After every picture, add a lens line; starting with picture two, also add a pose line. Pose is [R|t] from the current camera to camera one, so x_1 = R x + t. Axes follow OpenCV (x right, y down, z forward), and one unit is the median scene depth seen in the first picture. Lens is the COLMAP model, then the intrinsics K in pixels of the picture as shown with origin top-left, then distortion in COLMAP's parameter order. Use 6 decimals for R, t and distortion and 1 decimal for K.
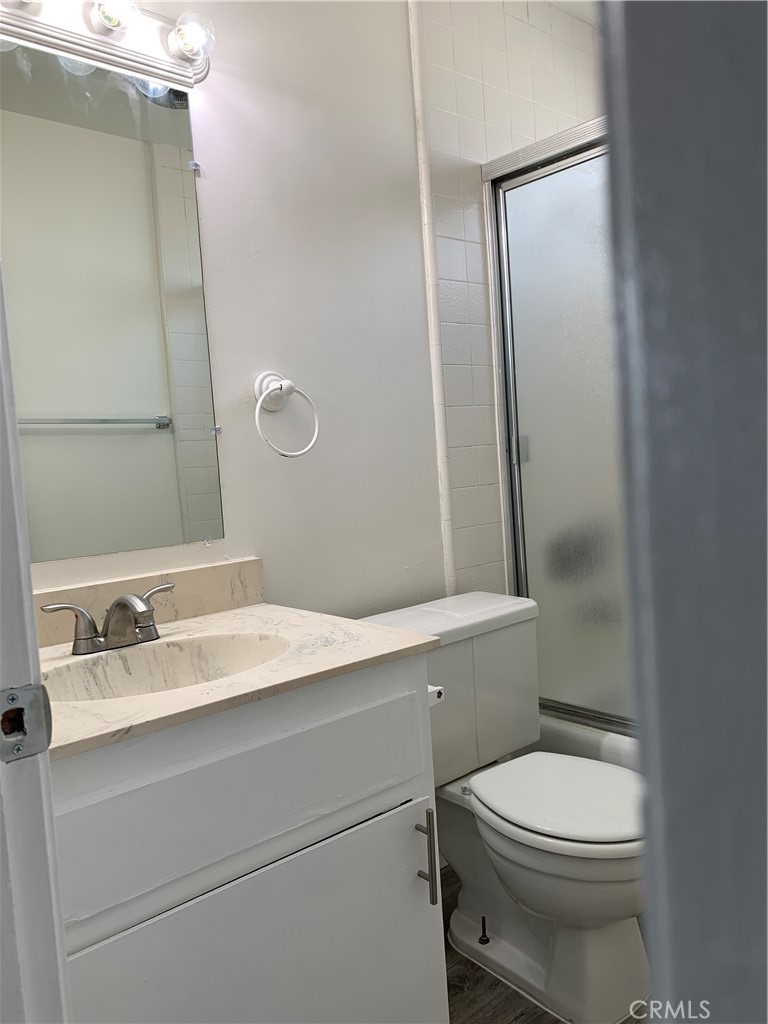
lens RADIAL K [[785.3, 0, 359.8], [0, 785.3, 490.2], [0, 0, 1]] dist [0.025967, -0.048615]
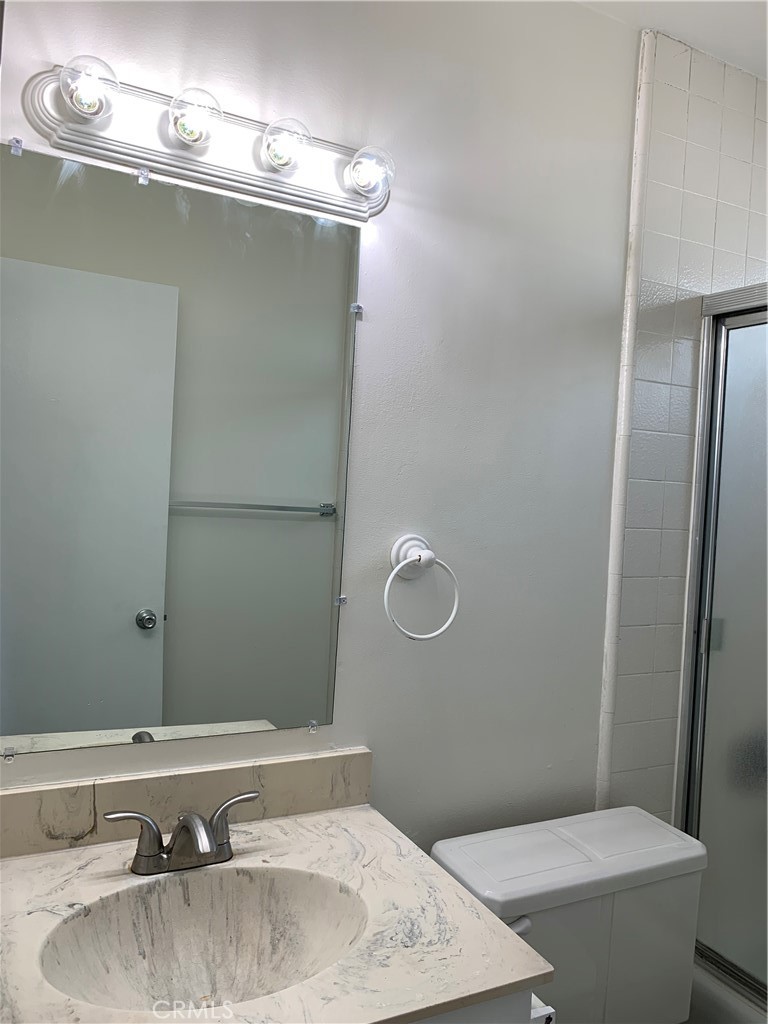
lens RADIAL K [[785.3, 0, 352.4], [0, 785.3, 505.3], [0, 0, 1]] dist [0.025967, -0.048615]
pose [[0.962637, 0.123600, -0.240942, 0.029970], [-0.132573, 0.990944, -0.021331, -0.160068], [0.236123, 0.052477, 0.970305, 0.128043]]
